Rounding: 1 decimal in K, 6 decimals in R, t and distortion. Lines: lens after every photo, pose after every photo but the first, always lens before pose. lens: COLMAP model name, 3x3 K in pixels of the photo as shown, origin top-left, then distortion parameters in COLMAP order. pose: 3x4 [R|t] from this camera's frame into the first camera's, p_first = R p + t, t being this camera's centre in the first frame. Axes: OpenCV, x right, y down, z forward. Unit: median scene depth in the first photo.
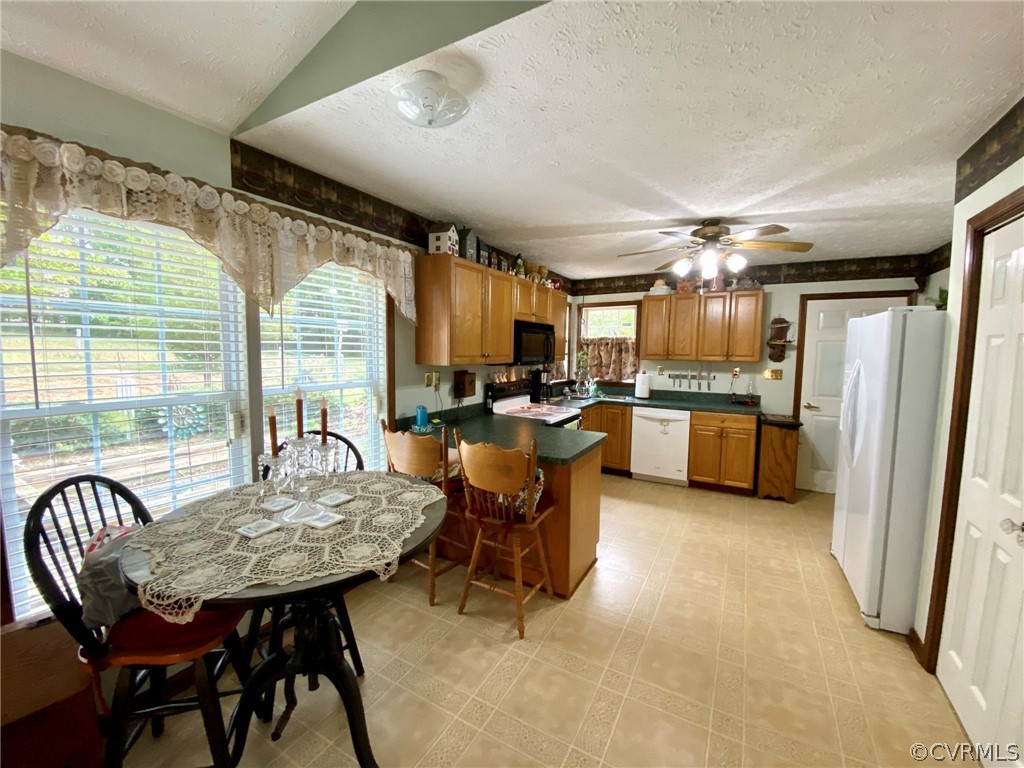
lens RADIAL K [[413.0, 0, 509.9], [0, 413.0, 385.4], [0, 0, 1]] dist [0.049544, -0.039233]
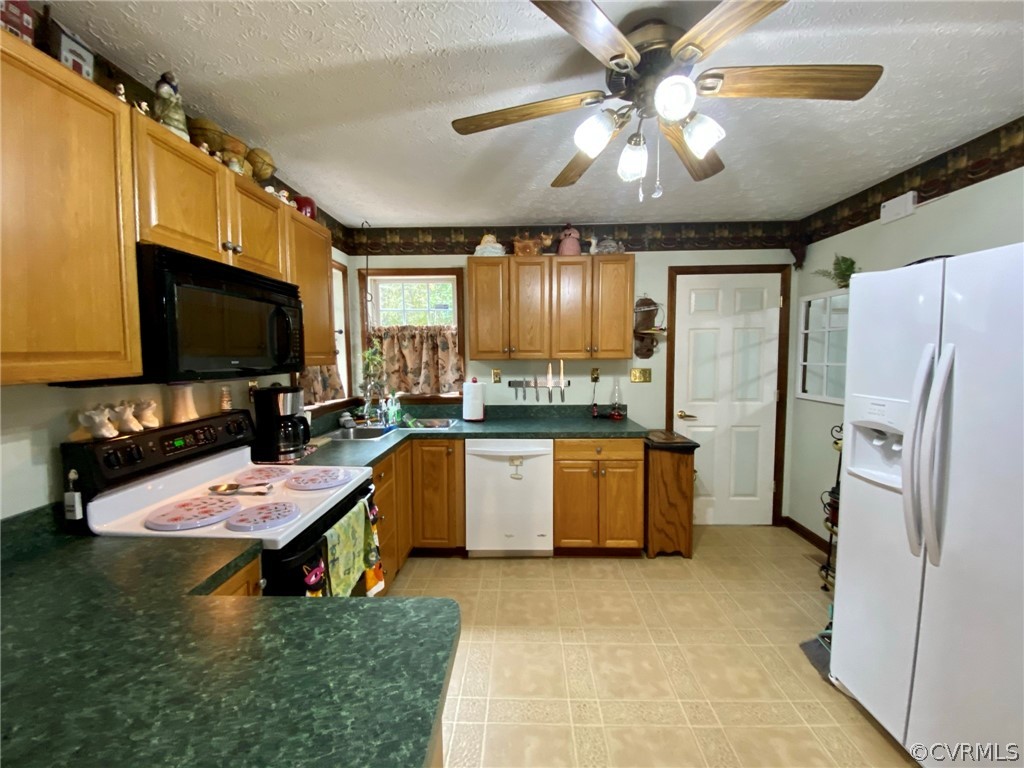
lens RADIAL K [[413.0, 0, 509.9], [0, 413.0, 385.4], [0, 0, 1]] dist [0.049544, -0.039233]
pose [[0.886302, -0.054409, 0.459901, 0.088473], [0.058855, 0.998256, 0.004678, -0.025624], [-0.459353, 0.022921, 0.887958, 0.458594]]
